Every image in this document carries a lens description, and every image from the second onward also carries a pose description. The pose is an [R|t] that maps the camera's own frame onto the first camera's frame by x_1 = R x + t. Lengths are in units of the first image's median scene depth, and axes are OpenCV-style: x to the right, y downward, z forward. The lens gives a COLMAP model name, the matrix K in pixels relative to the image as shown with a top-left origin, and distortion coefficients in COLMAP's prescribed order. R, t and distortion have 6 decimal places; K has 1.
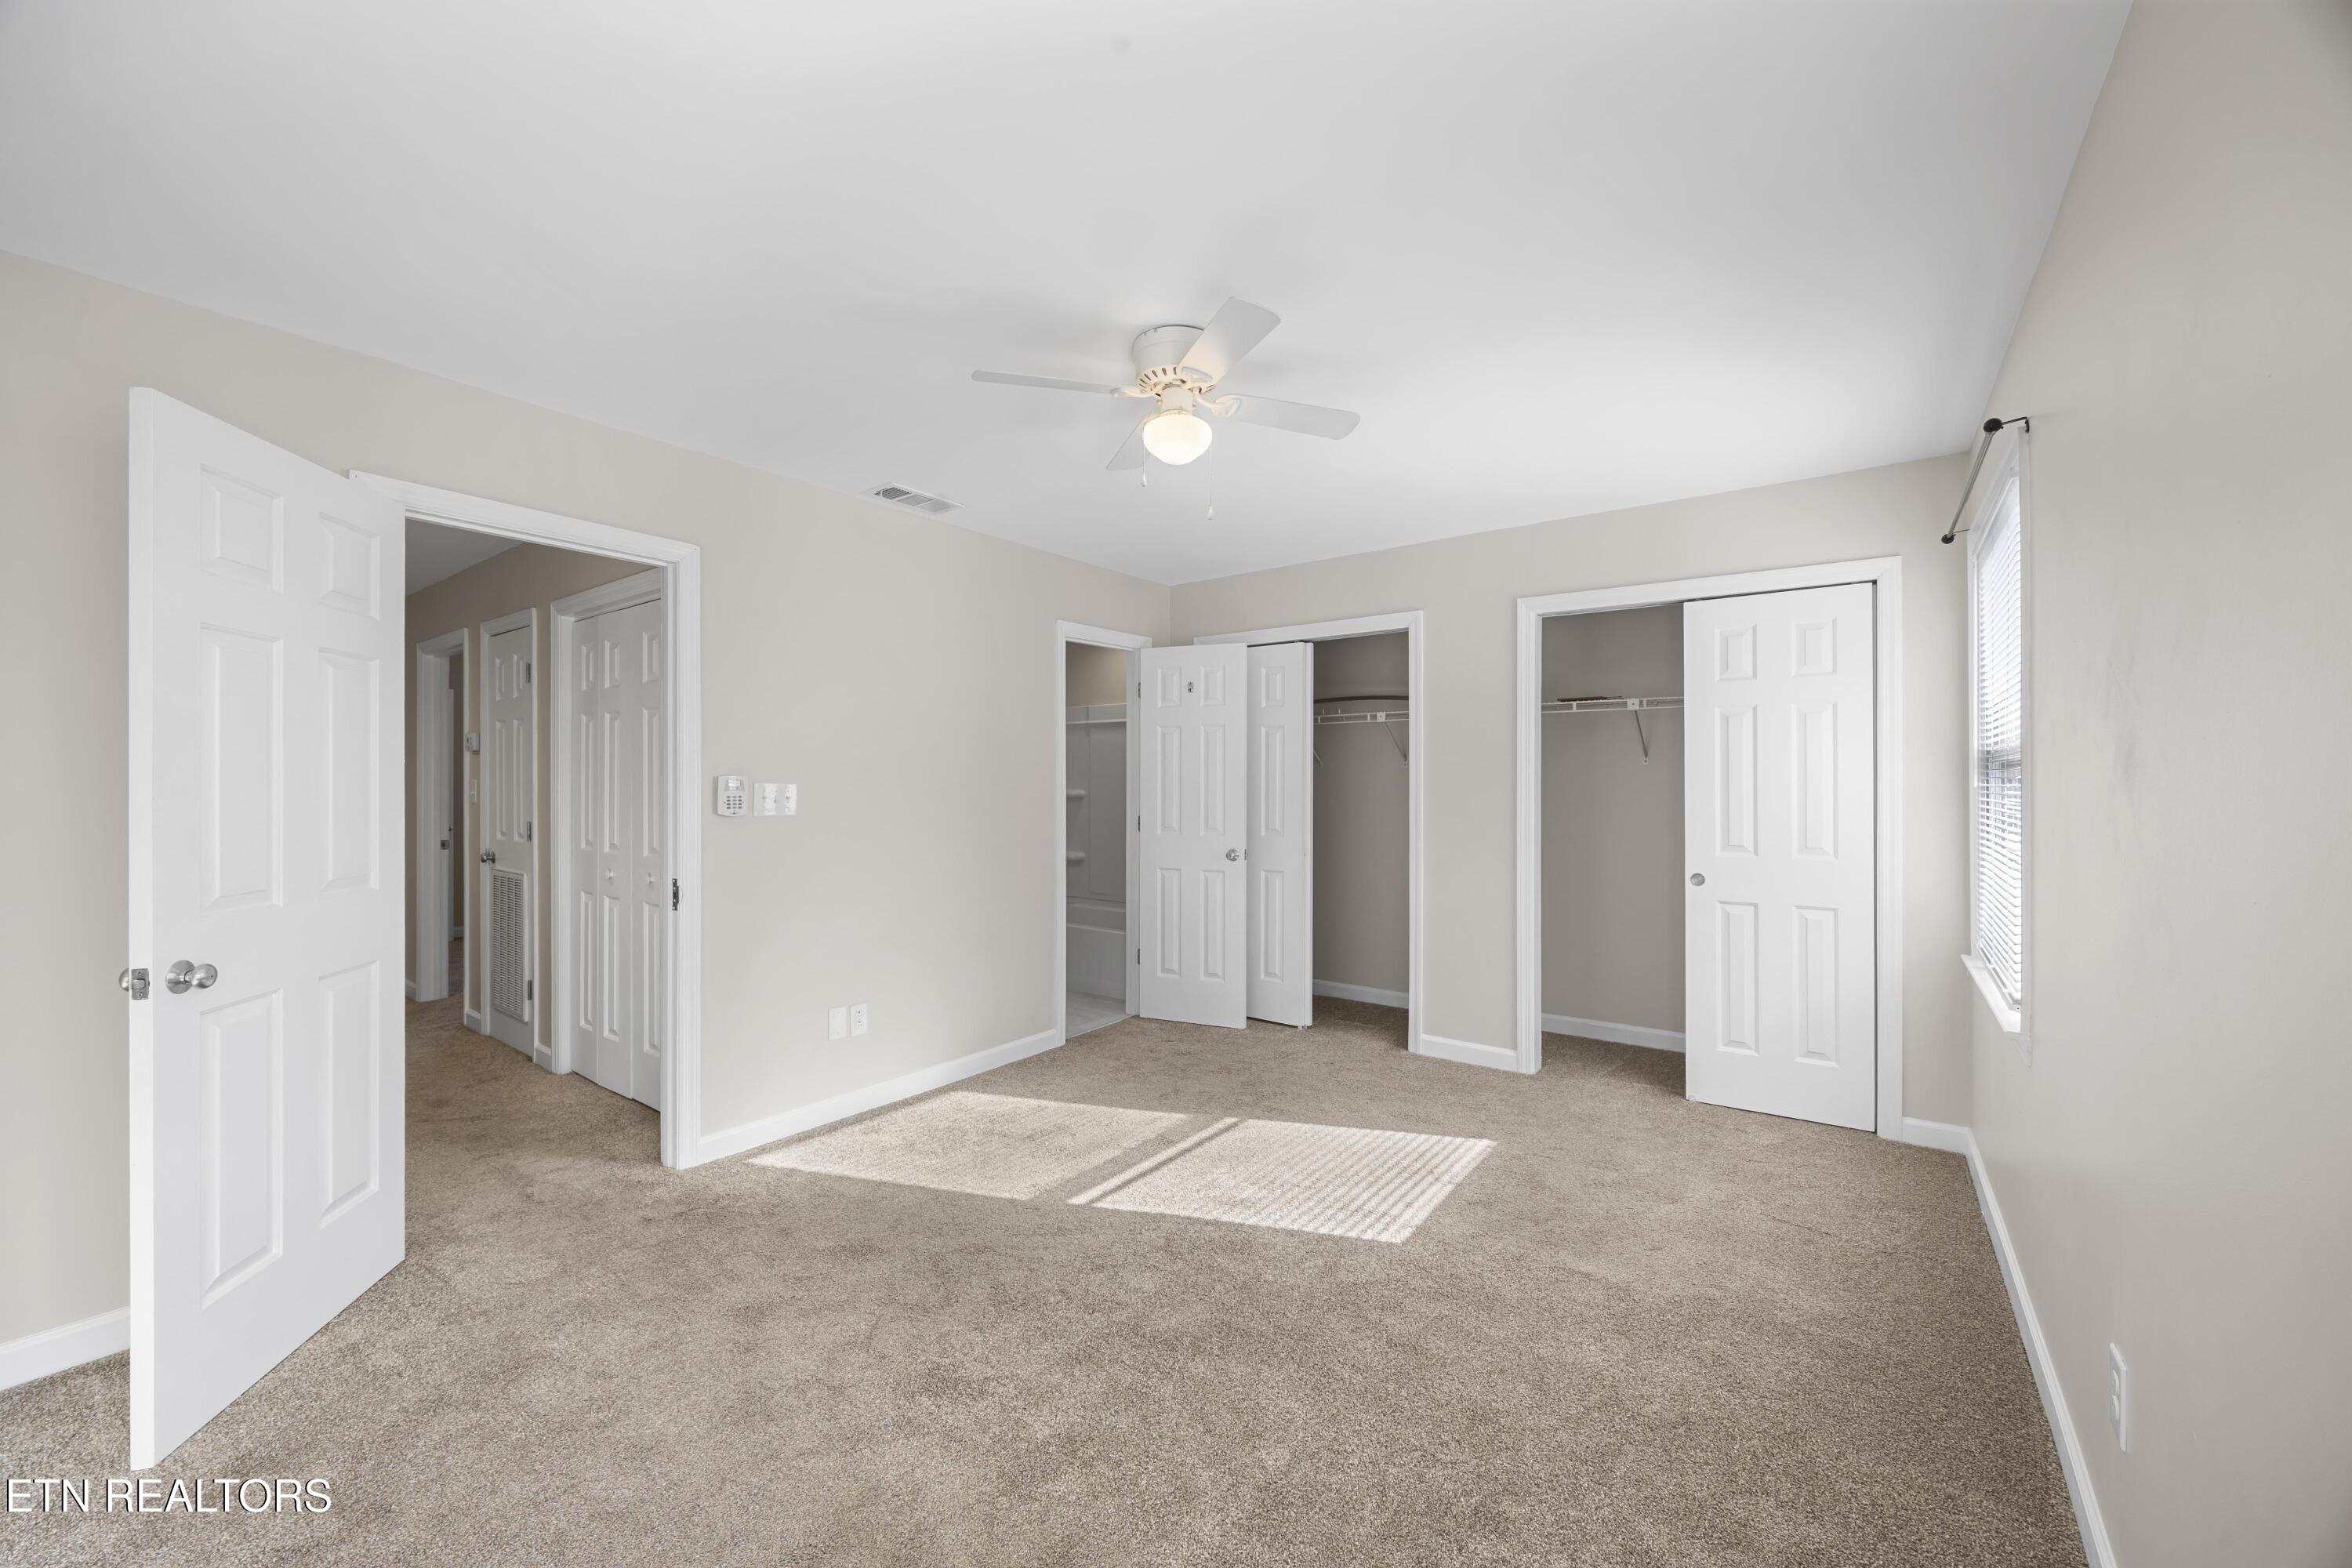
lens RADIAL K [[900.4, 0, 1184.4], [0, 900.4, 782.8], [0, 0, 1]] dist [-0.003573, -0.000267]
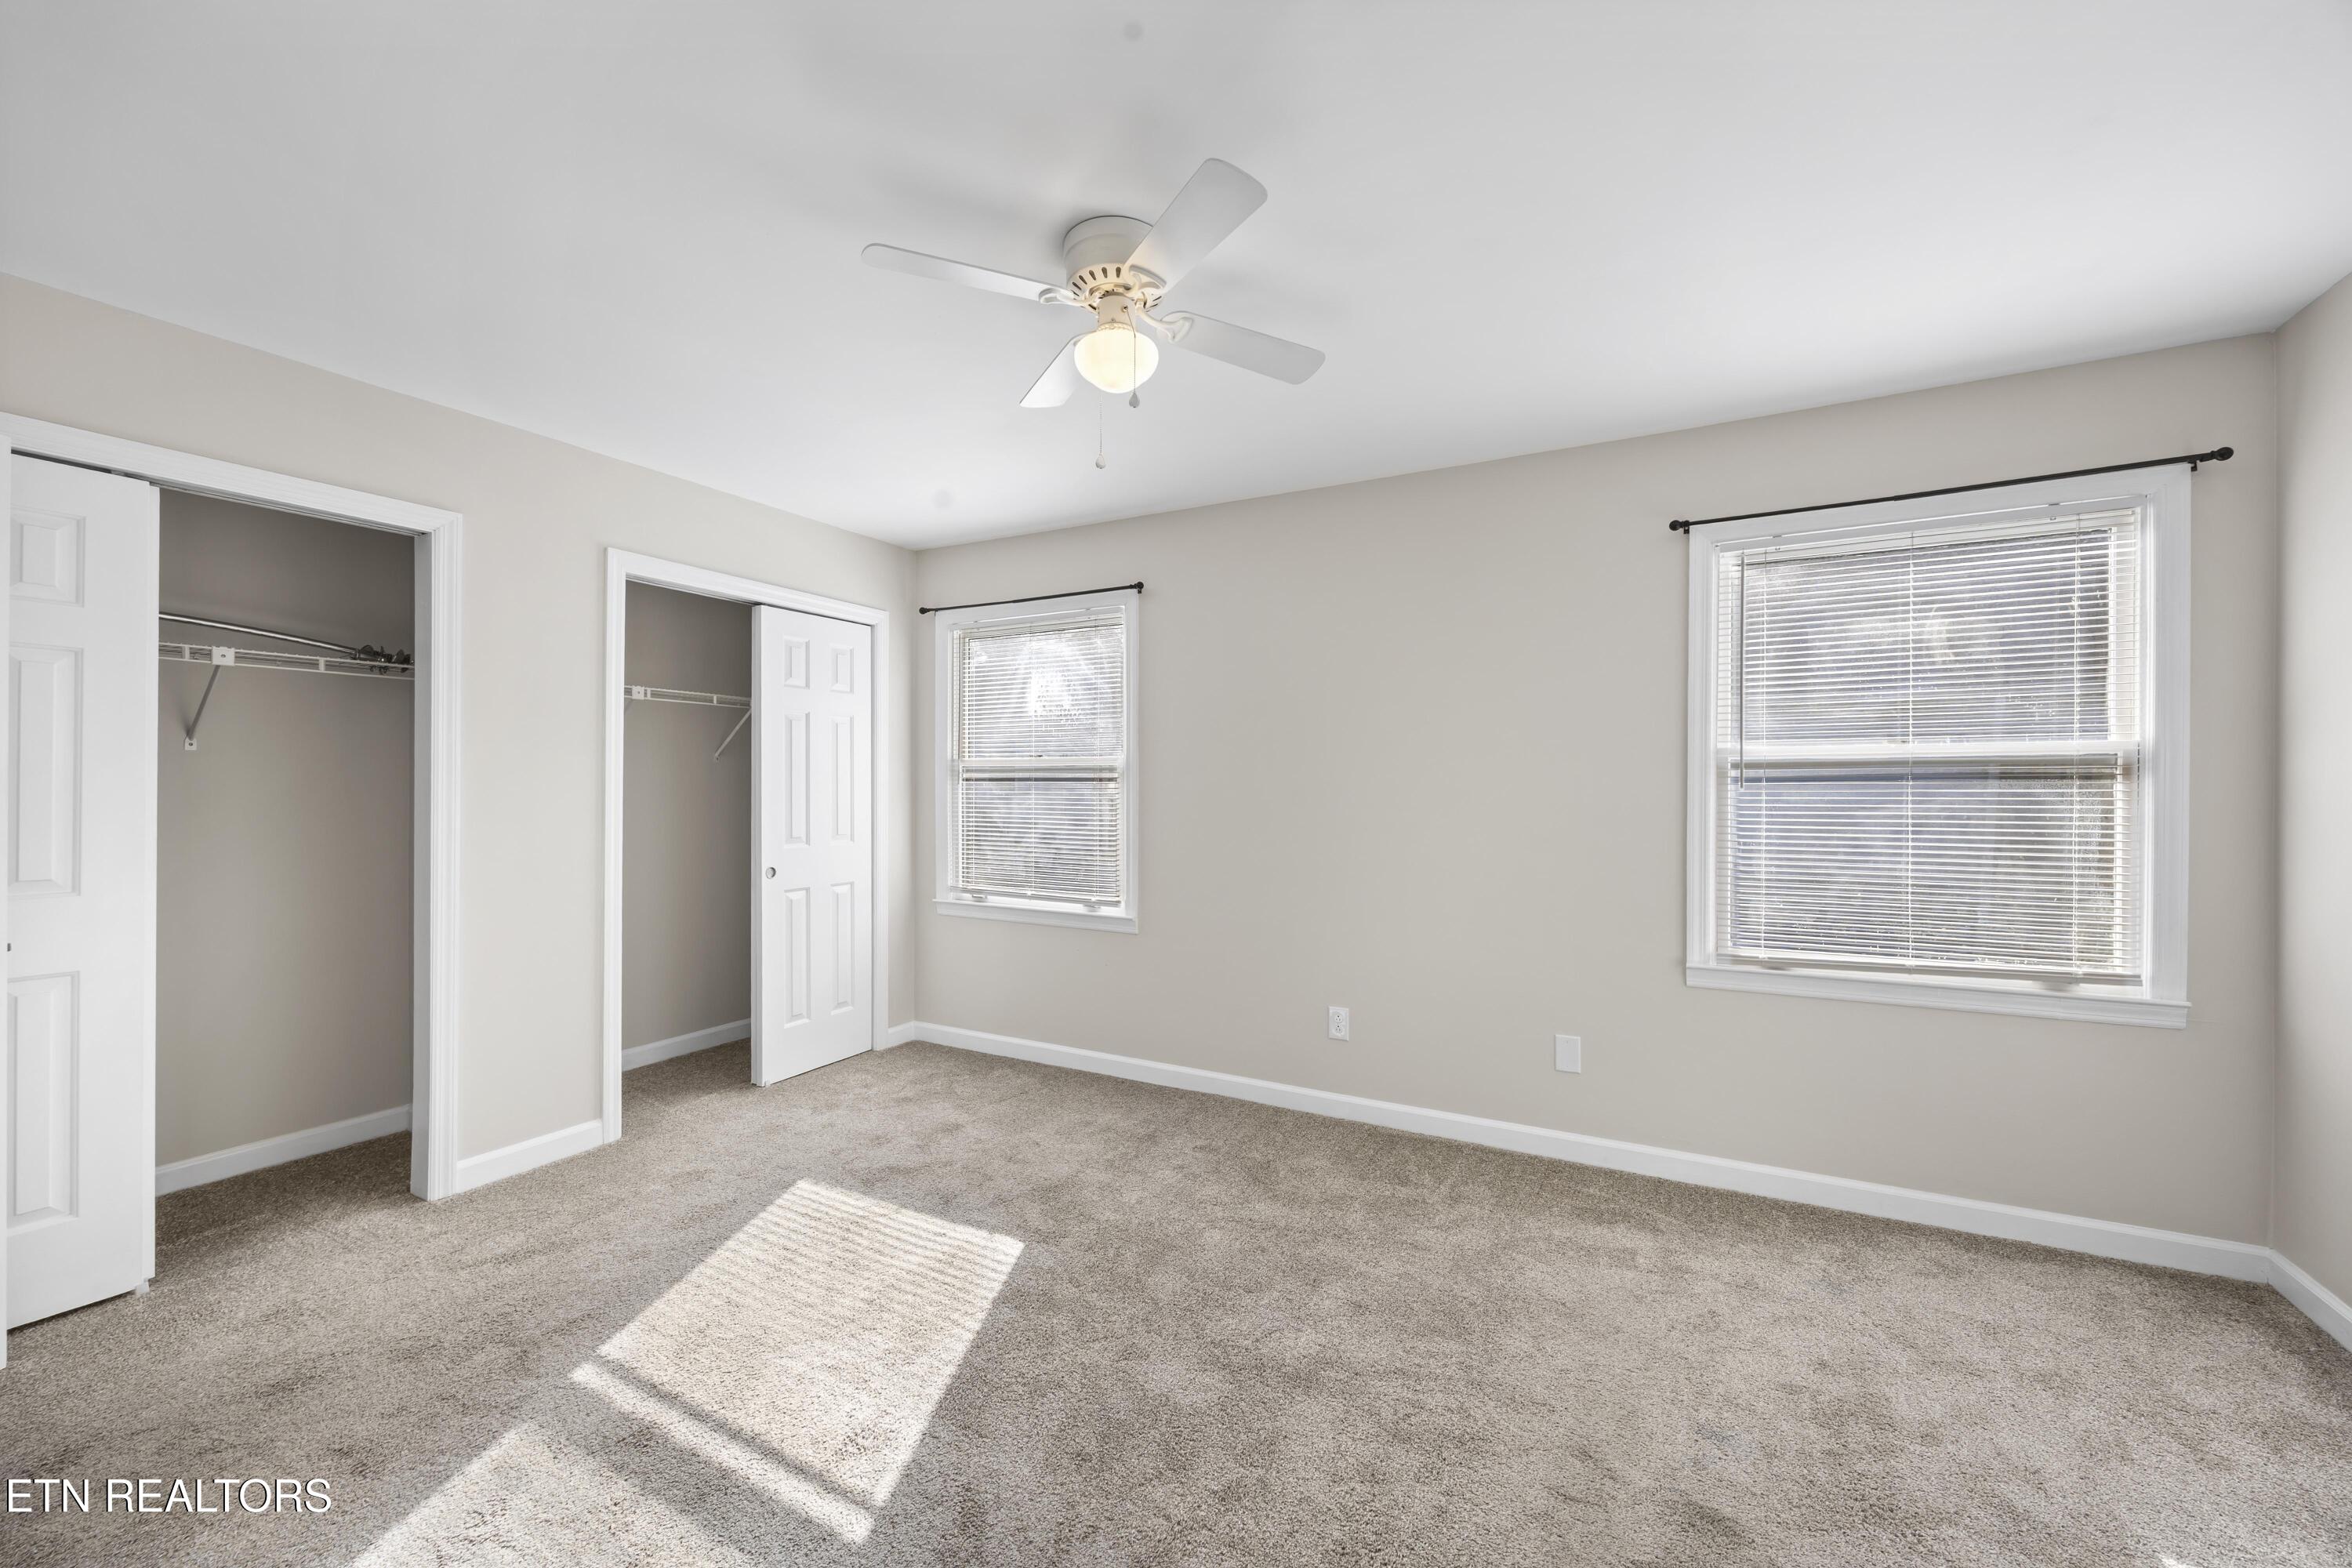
lens RADIAL K [[900.4, 0, 1195.7], [0, 900.4, 781.2], [0, 0, 1]] dist [-0.003573, -0.000267]
pose [[-0.149400, -0.001576, 0.988776, -0.572781], [-0.011206, 0.999937, -0.000100, -0.004970], [-0.988713, -0.011095, -0.149408, 0.705589]]
